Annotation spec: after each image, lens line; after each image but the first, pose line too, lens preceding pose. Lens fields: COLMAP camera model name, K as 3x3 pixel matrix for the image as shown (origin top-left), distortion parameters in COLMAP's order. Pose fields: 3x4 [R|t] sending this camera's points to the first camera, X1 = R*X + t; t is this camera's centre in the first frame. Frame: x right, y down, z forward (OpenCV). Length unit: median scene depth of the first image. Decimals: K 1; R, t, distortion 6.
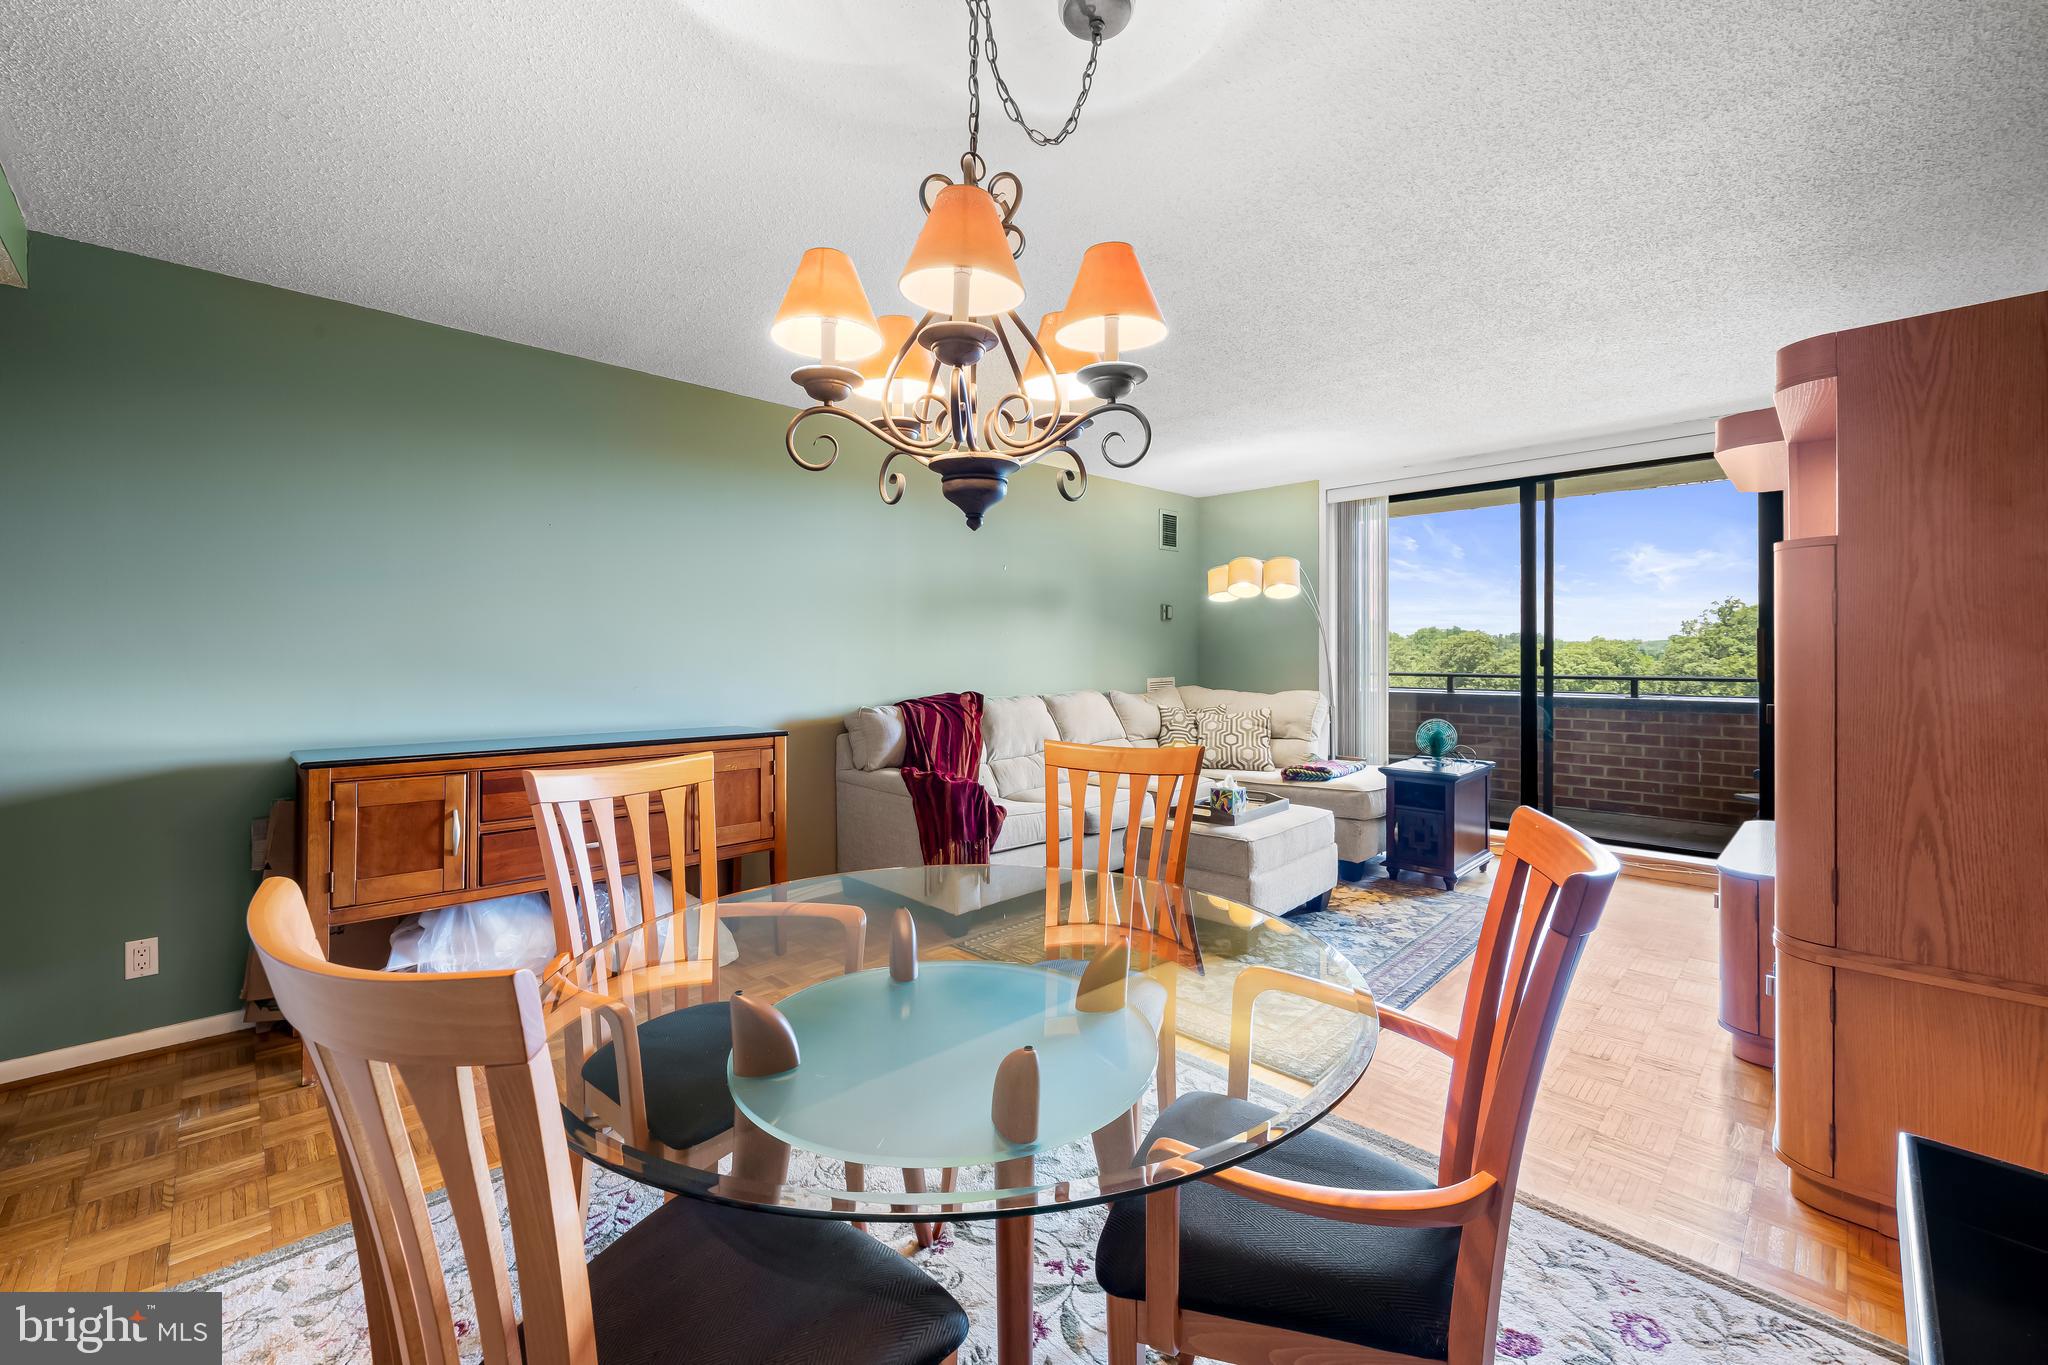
lens RADIAL K [[816.5, 0, 1018.9], [0, 816.5, 664.0], [0, 0, 1]] dist [-0.003138, -0.000415]
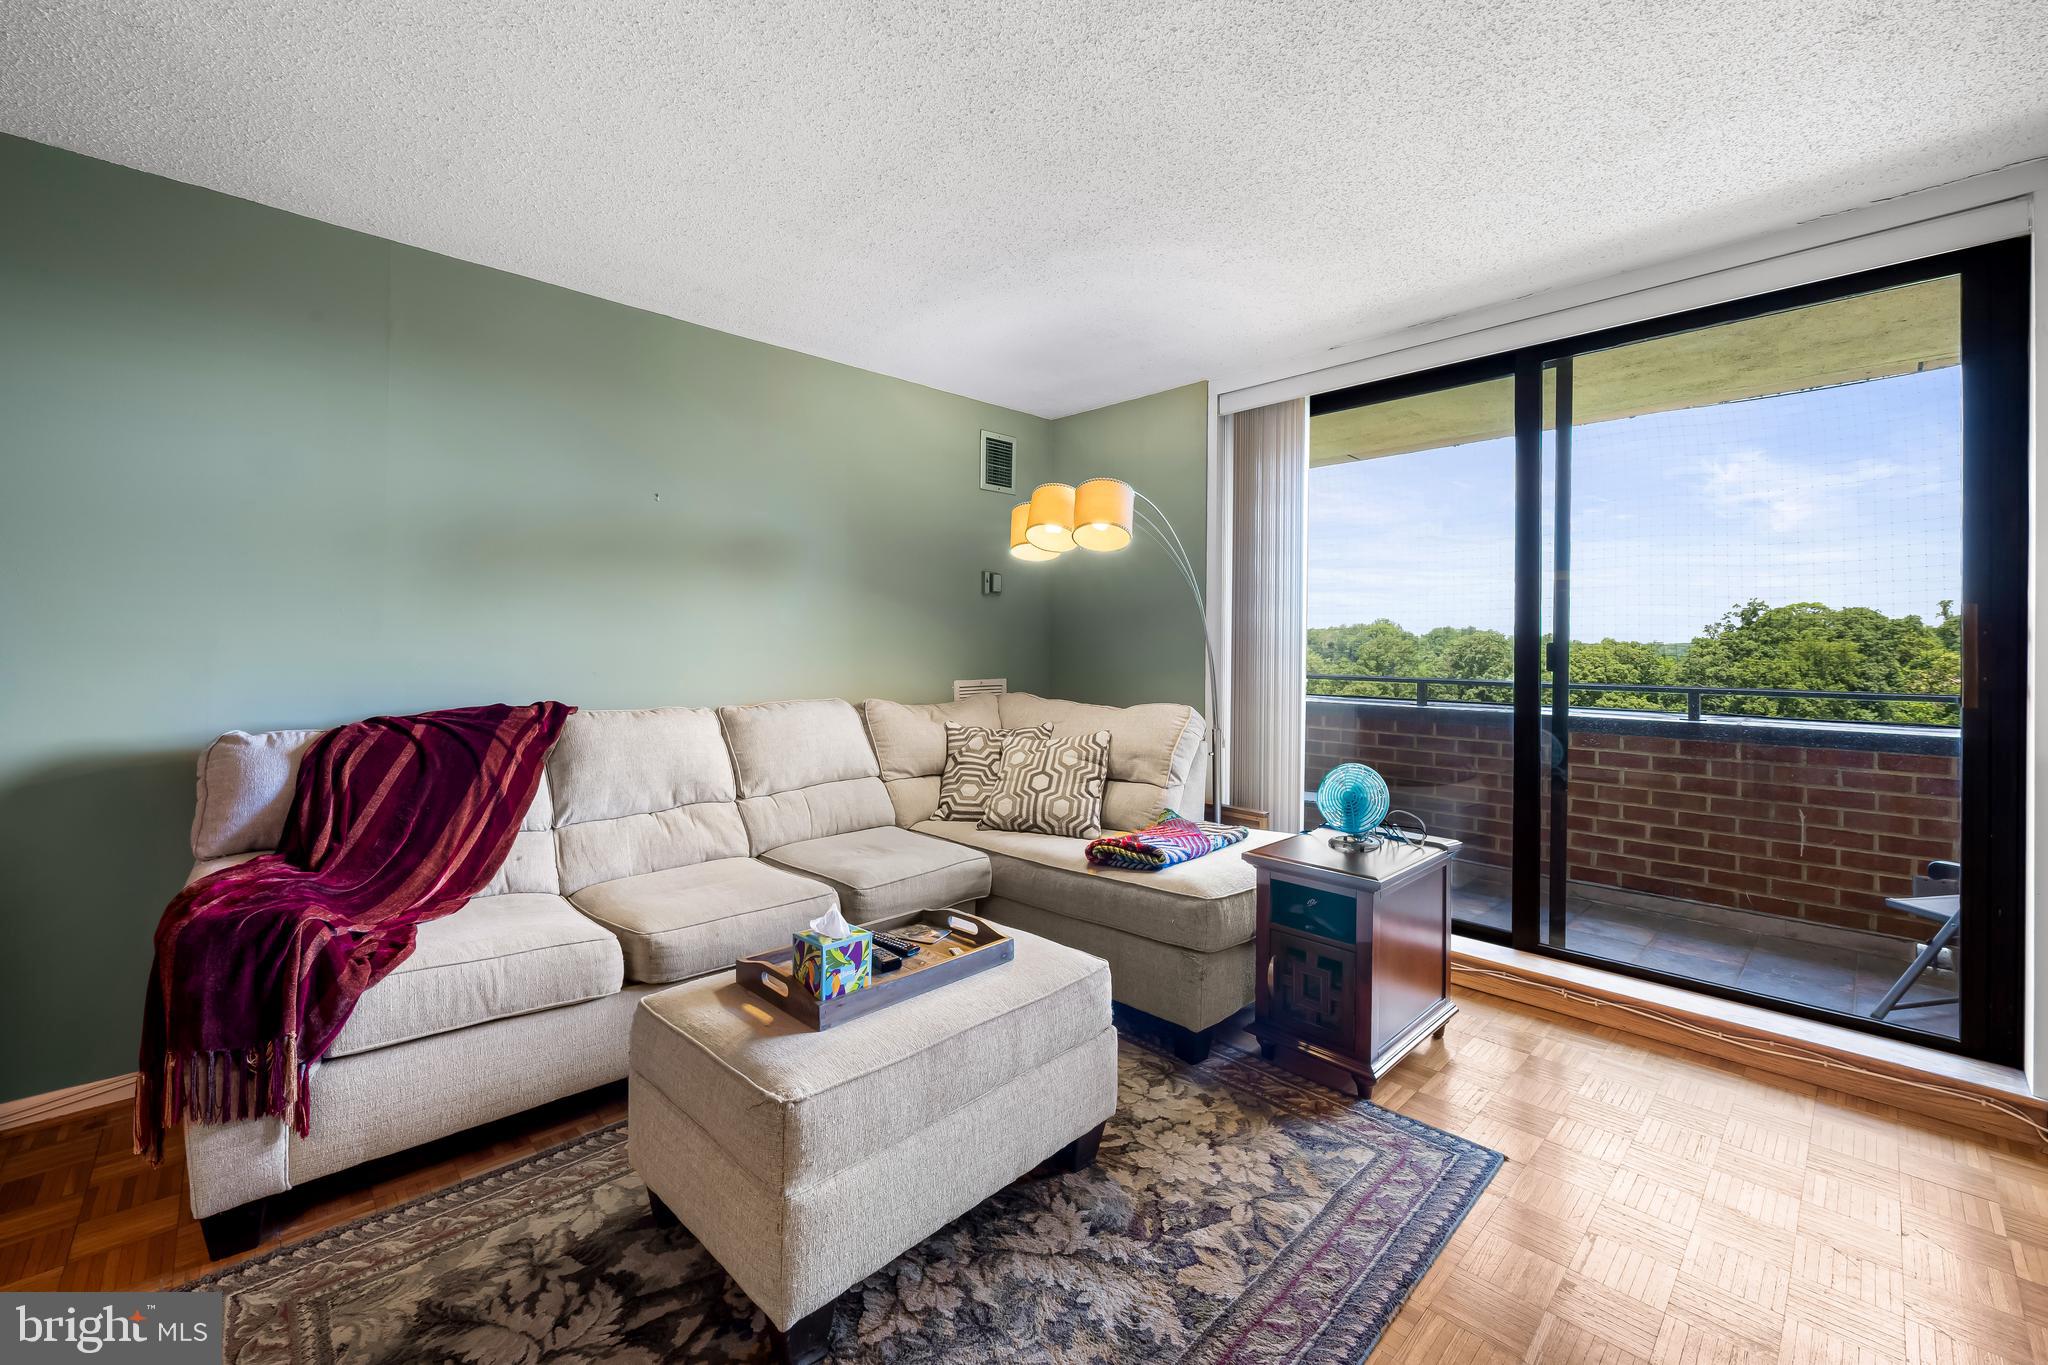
lens RADIAL K [[821.1, 0, 1018.2], [0, 821.1, 655.0], [0, 0, 1]] dist [-0.001412, -0.000421]
pose [[0.999840, 0.012412, -0.012860, 0.249077], [-0.012475, 0.999910, -0.004837, -0.000690], [0.012799, 0.004996, 0.999906, 0.376594]]
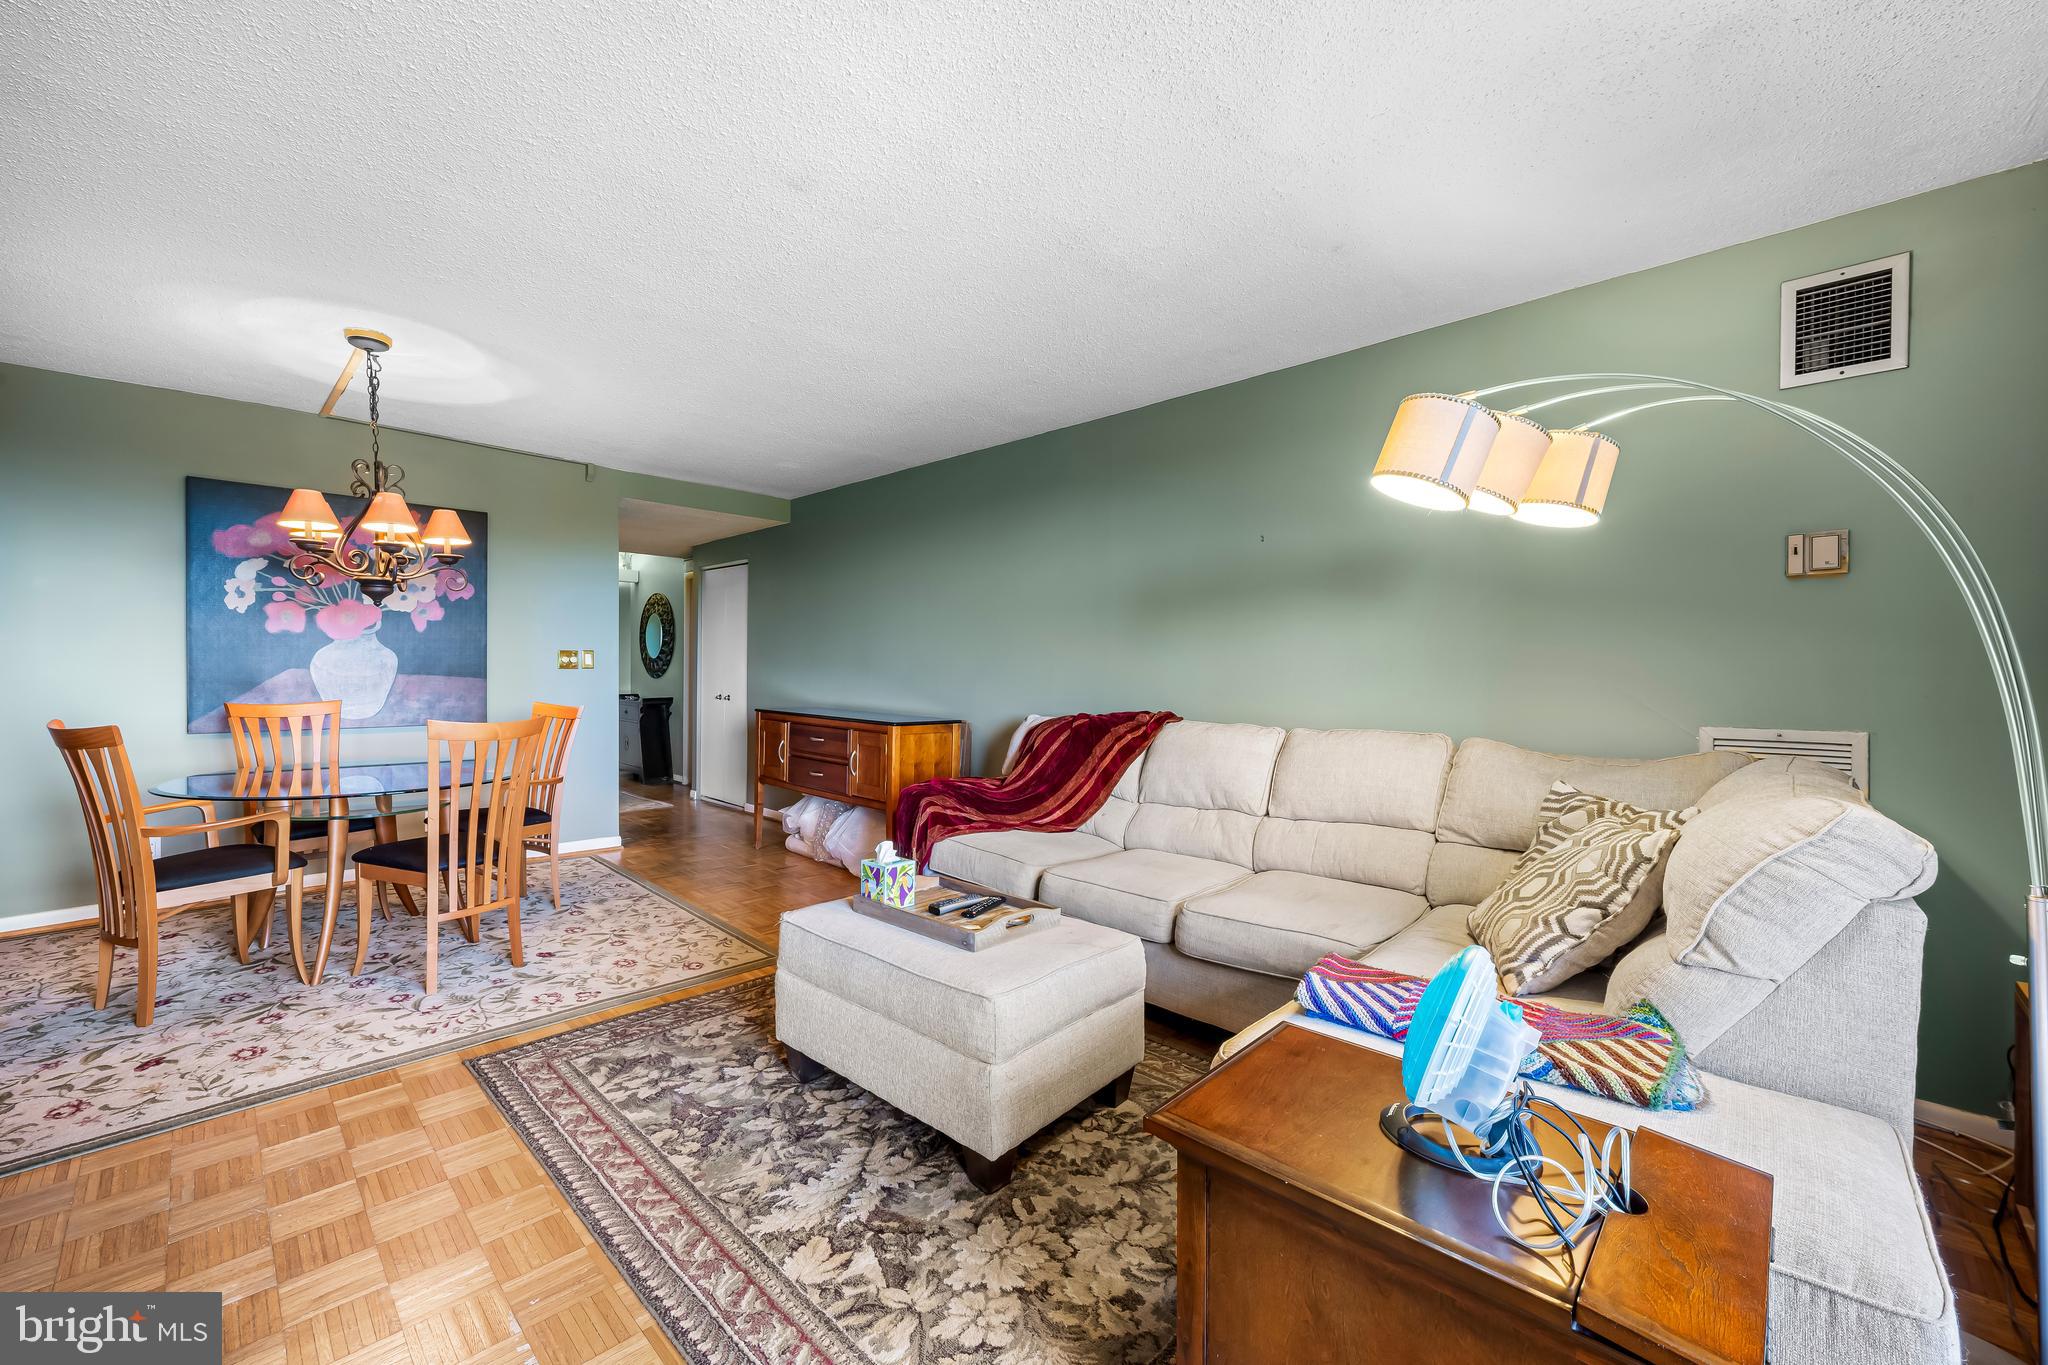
lens RADIAL K [[806.7, 0, 1024.0], [0, 806.7, 682.5], [0, 0, 1]] dist [-0.000197, 0.000003]
pose [[0.029135, 0.019773, -0.999380, 0.629896], [-0.017996, 0.999653, 0.019254, -0.006426], [0.999413, 0.017424, 0.029481, 0.747968]]
